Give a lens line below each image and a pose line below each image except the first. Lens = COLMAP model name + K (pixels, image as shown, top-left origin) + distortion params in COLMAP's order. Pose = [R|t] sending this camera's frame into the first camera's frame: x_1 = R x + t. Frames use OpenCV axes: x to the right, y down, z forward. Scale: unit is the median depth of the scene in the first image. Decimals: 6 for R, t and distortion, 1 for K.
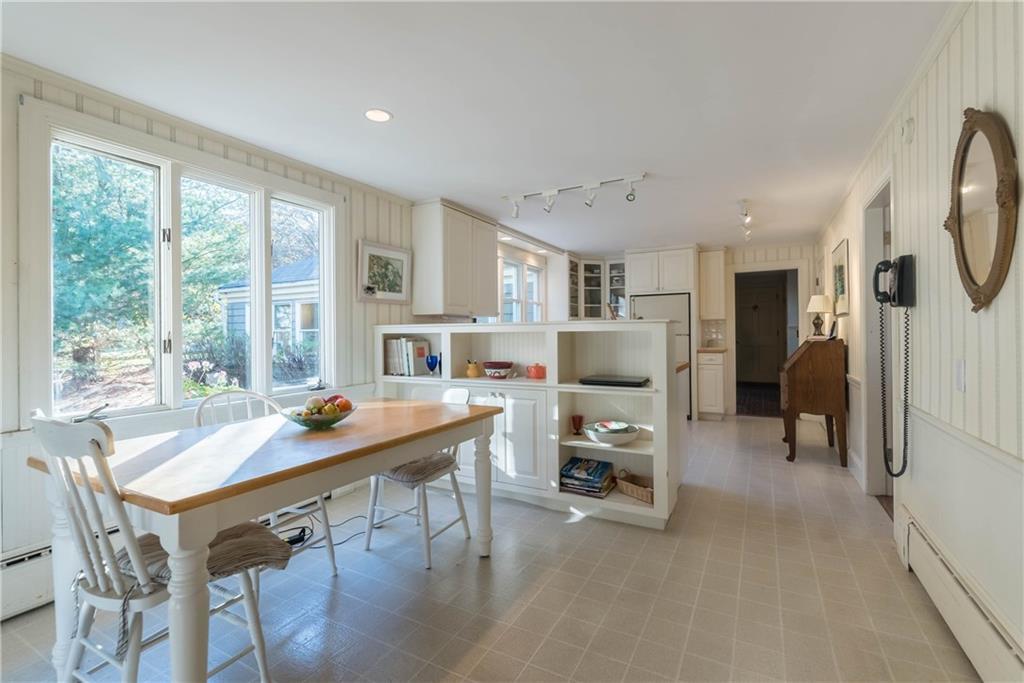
lens RADIAL K [[448.9, 0, 509.9], [0, 448.9, 331.3], [0, 0, 1]] dist [-0.001137, -0.000112]
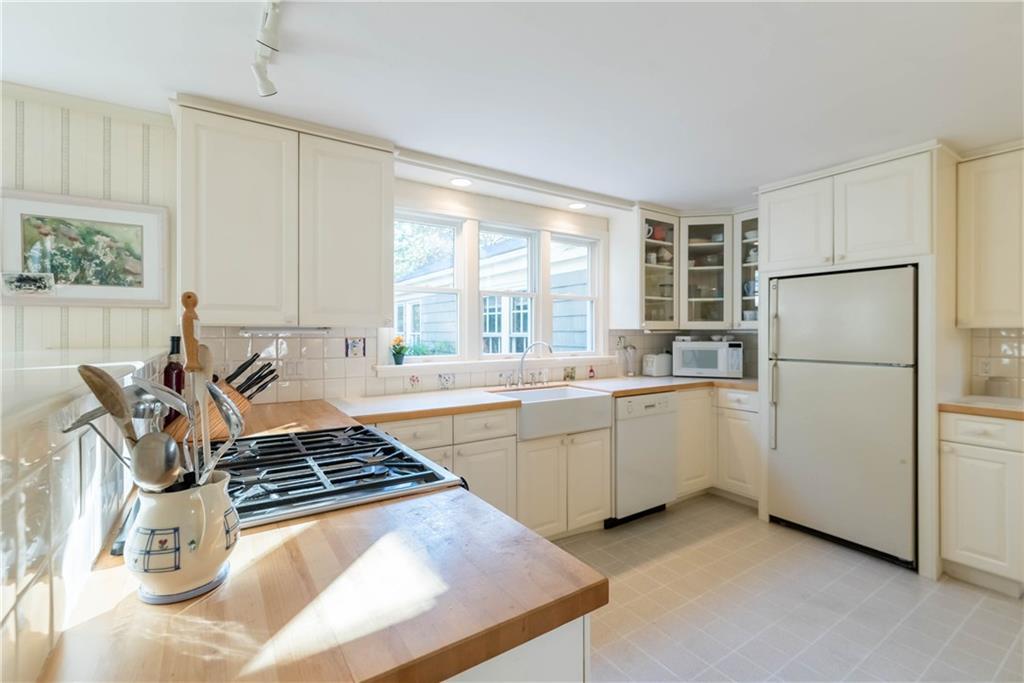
lens RADIAL K [[448.9, 0, 509.9], [0, 448.9, 331.3], [0, 0, 1]] dist [-0.001137, -0.000112]
pose [[0.887290, 0.008661, -0.461131, 0.257912], [-0.006158, 0.999957, 0.006932, -0.024044], [0.461172, -0.003311, 0.887305, 0.461829]]
